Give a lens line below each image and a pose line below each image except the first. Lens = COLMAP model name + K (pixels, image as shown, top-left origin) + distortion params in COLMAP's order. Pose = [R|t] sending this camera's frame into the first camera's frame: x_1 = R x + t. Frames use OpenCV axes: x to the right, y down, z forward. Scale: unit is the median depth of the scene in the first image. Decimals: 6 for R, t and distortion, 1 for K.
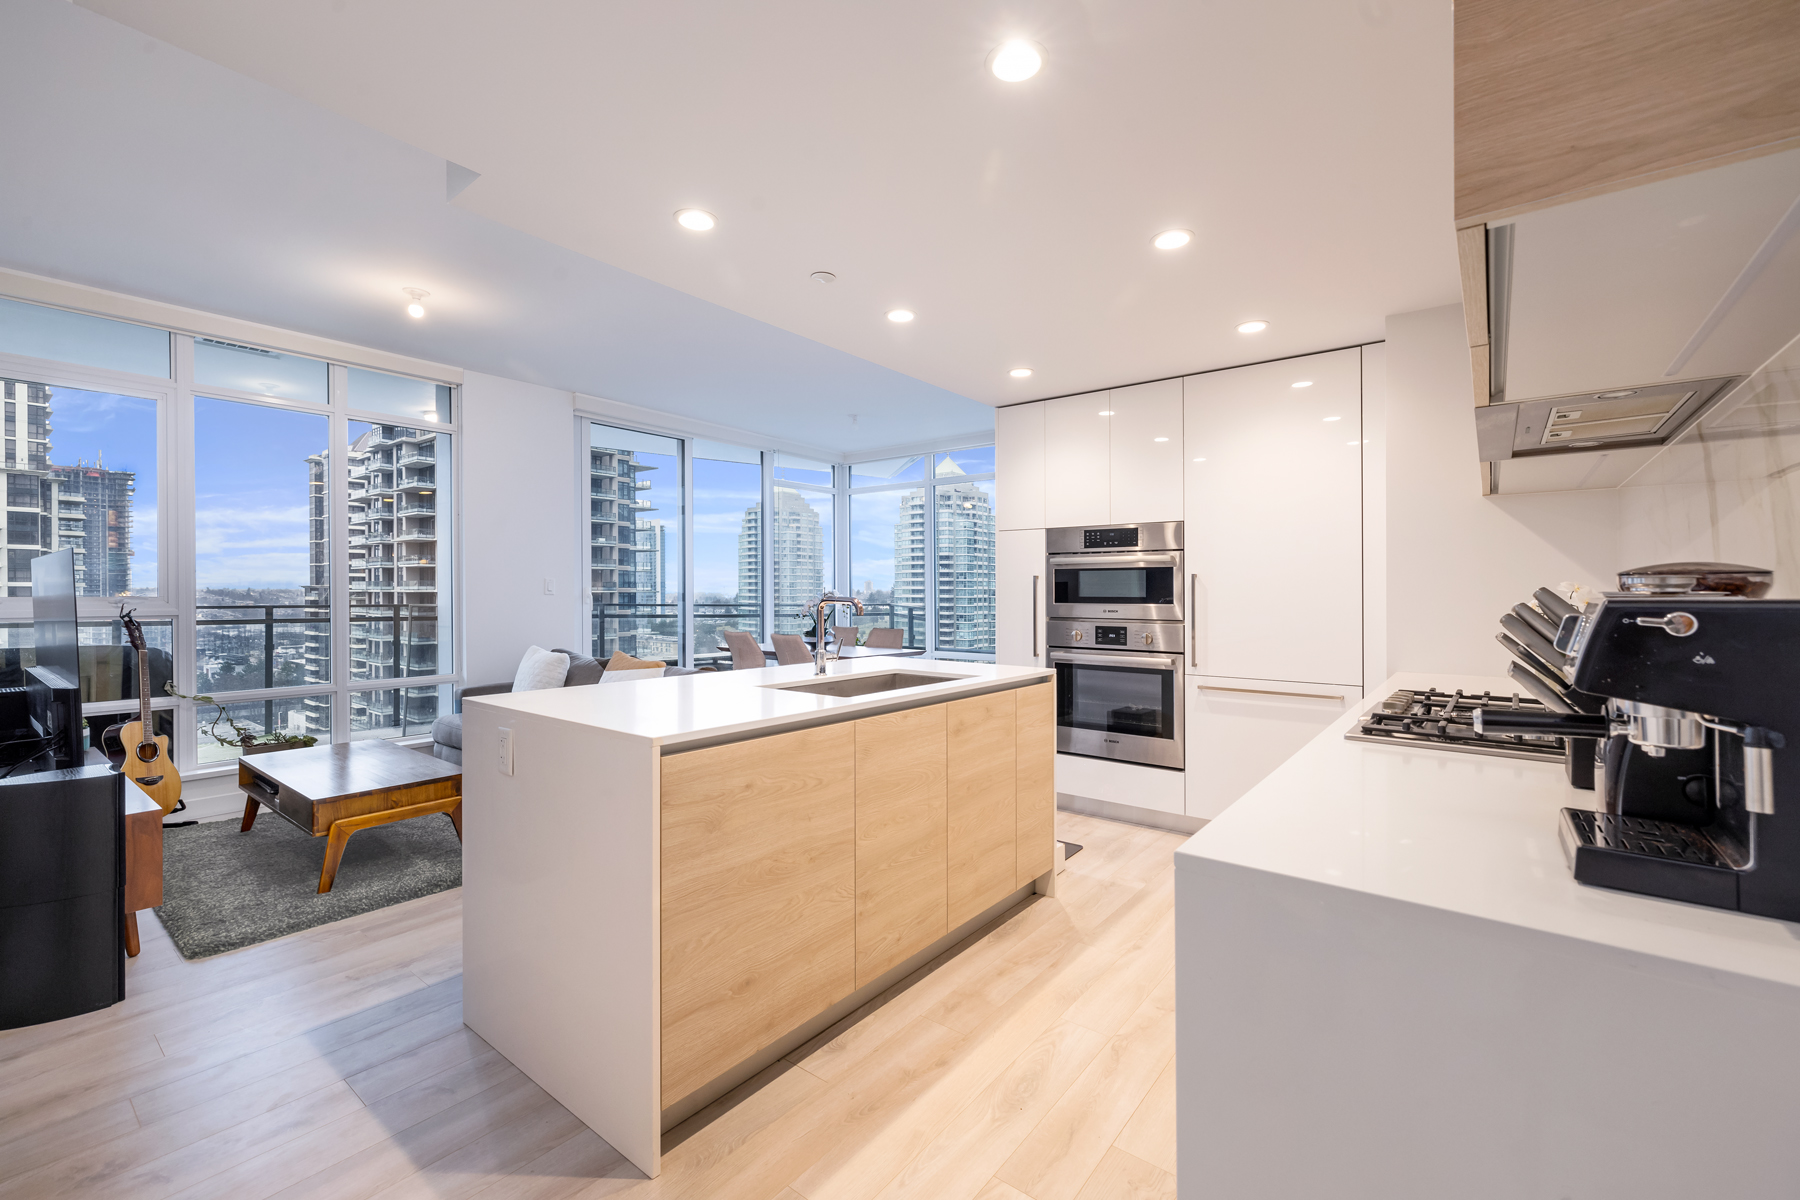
lens RADIAL K [[751.6, 0, 894.5], [0, 751.6, 604.7], [0, 0, 1]] dist [0.002029, -0.000041]
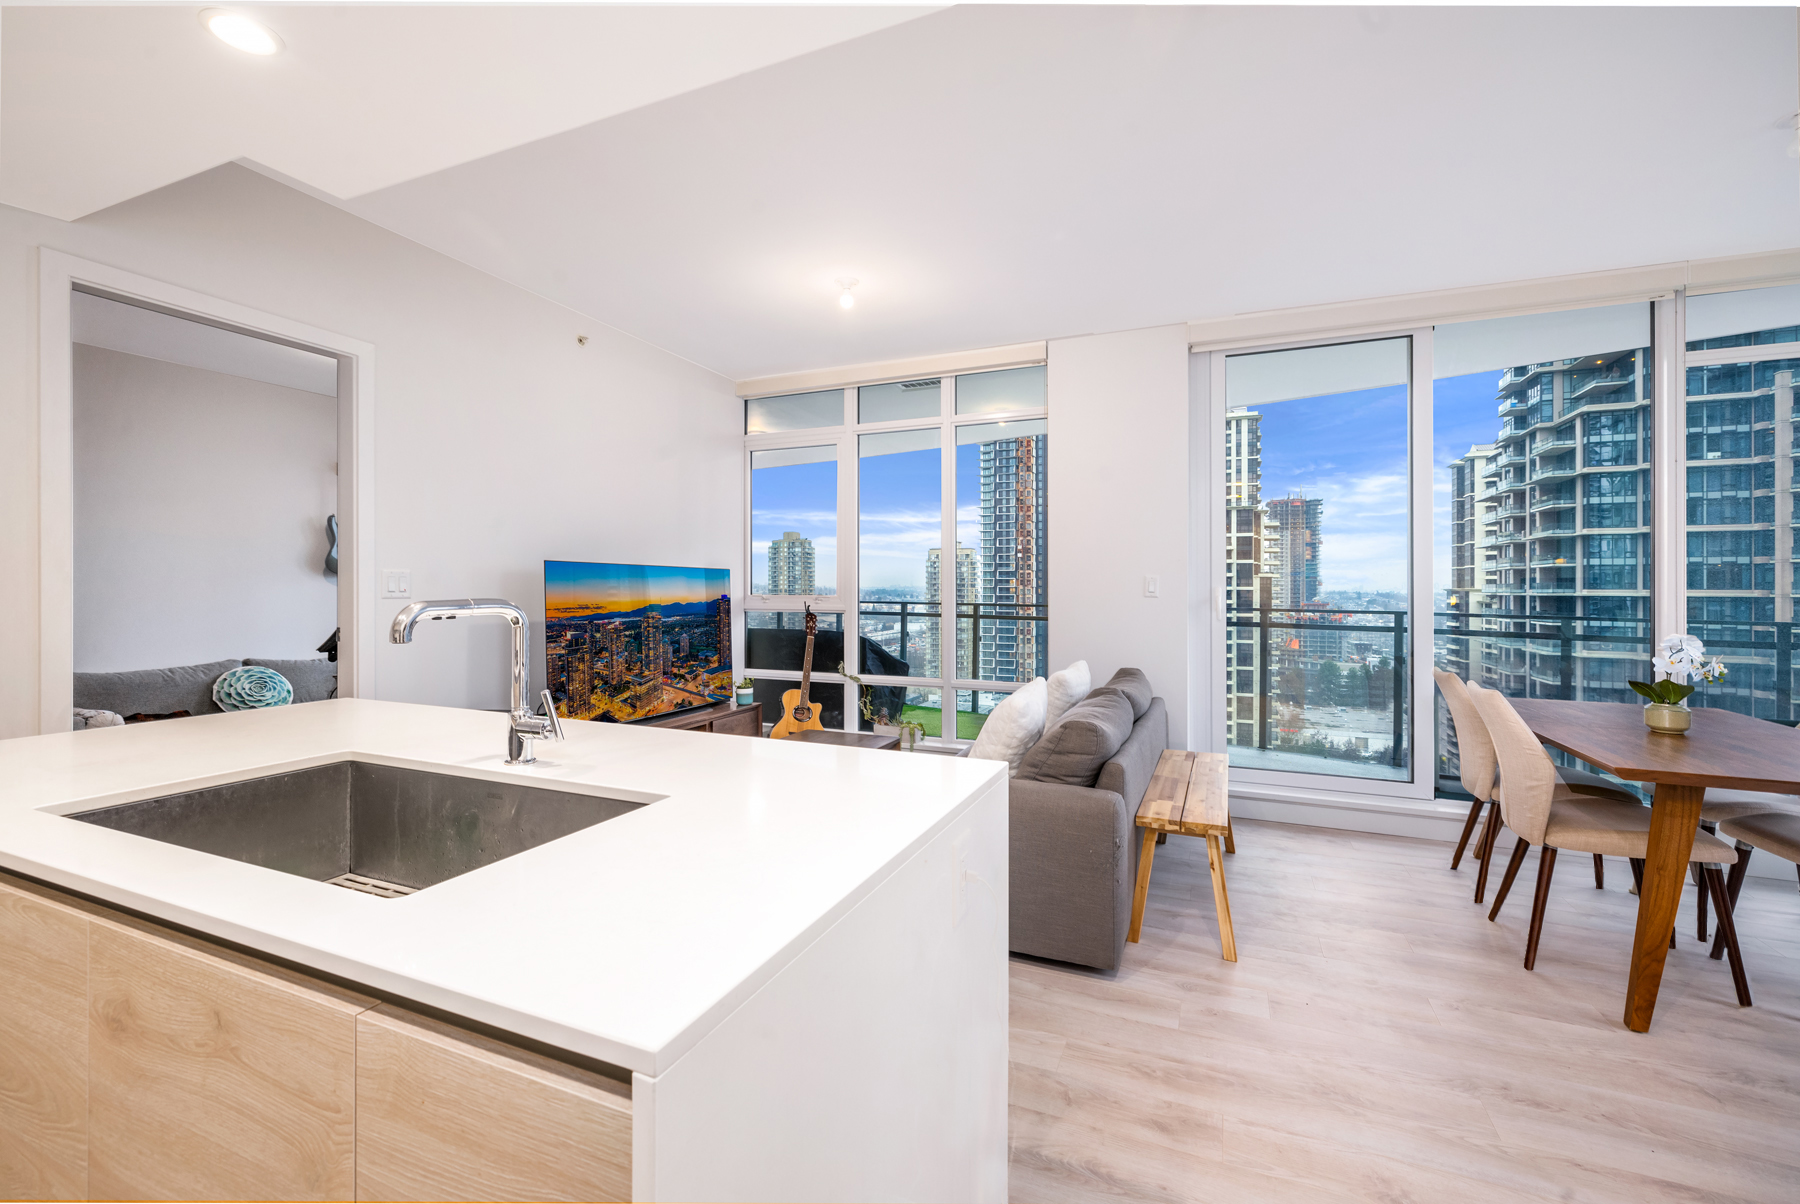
lens RADIAL K [[751.6, 0, 897.6], [0, 751.6, 586.8], [0, 0, 1]] dist [0.002029, -0.000041]
pose [[0.265087, -0.005882, -0.964207, 0.179680], [-0.021215, 0.999704, -0.011931, -0.007996], [0.963991, 0.023619, 0.264883, 0.446996]]
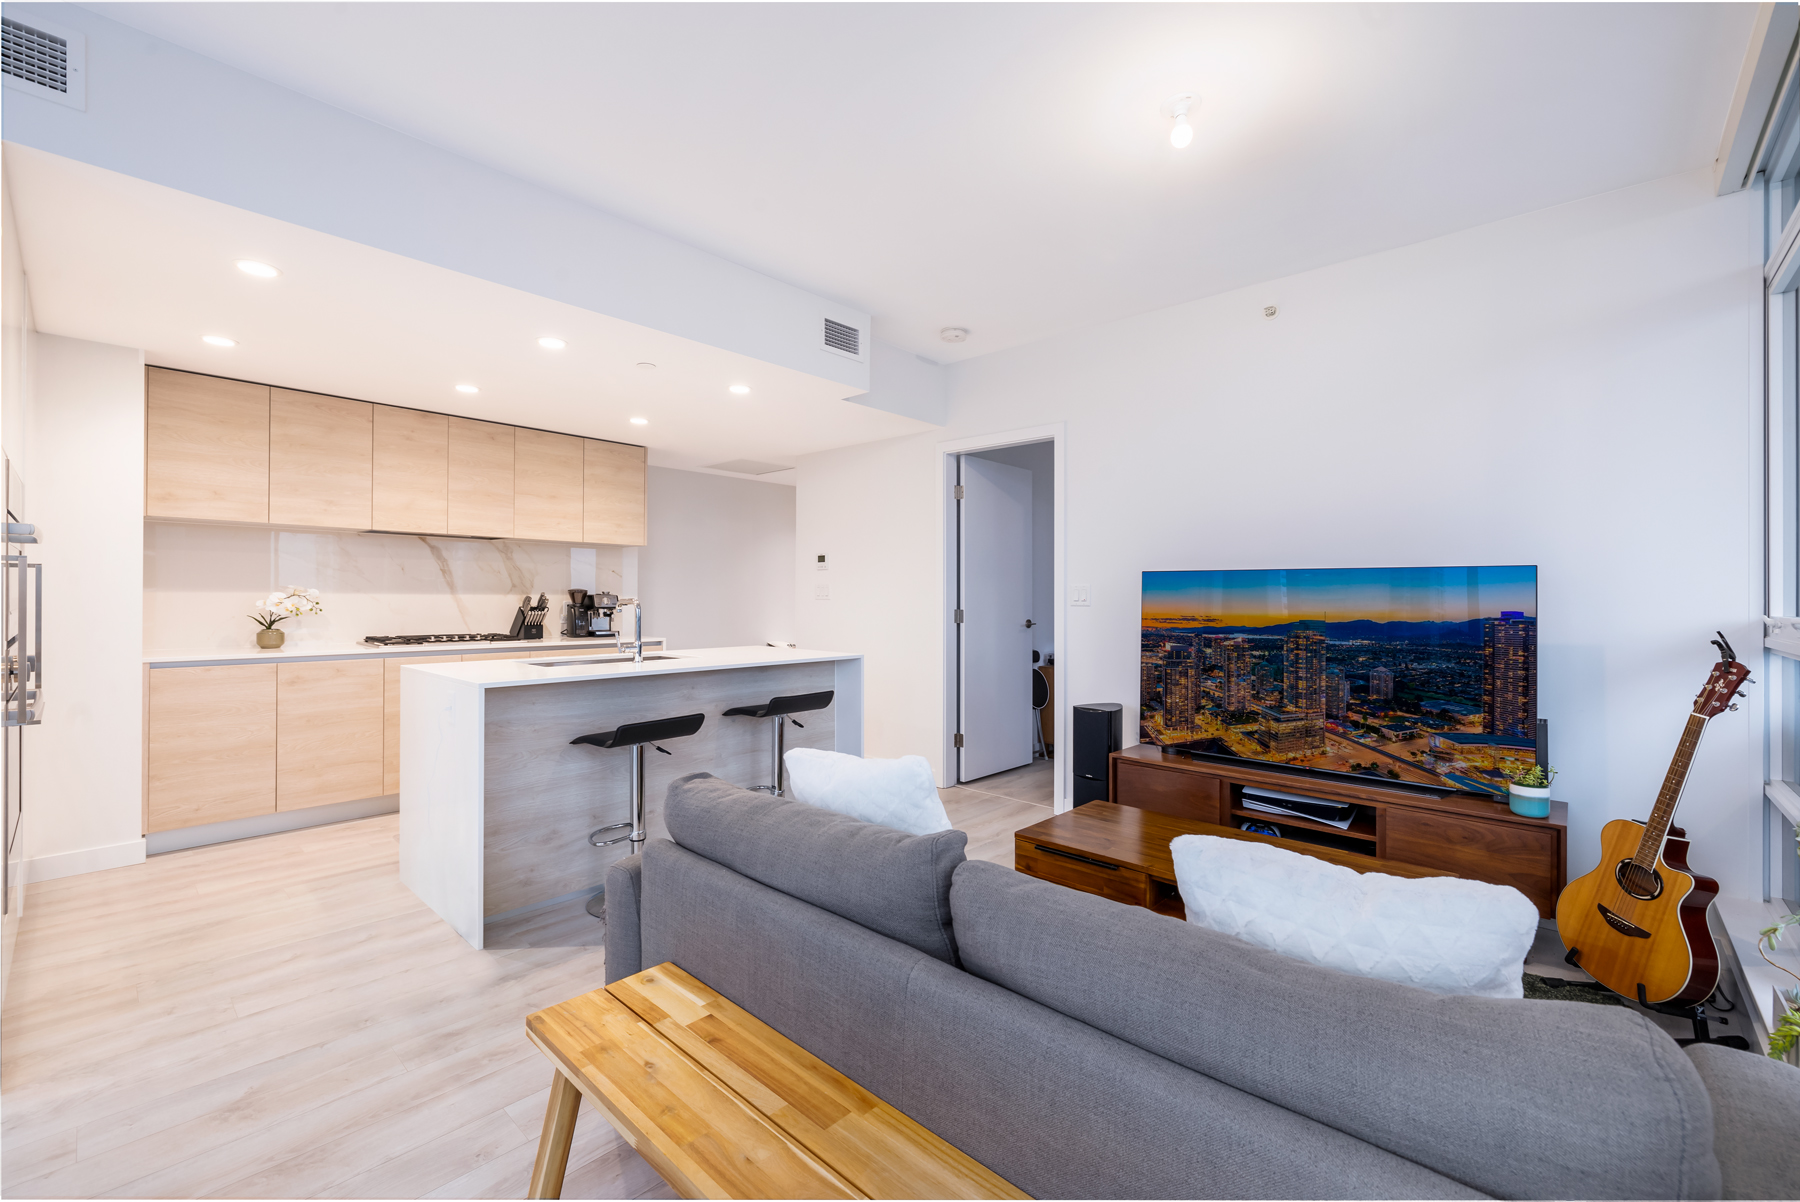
lens RADIAL K [[751.6, 0, 899.2], [0, 751.6, 598.0], [0, 0, 1]] dist [0.002029, -0.000041]
pose [[-0.998128, -0.012039, 0.059955, -0.244672], [-0.010825, 0.999731, 0.020535, -0.017466], [-0.060187, 0.019848, -0.997990, 0.898375]]
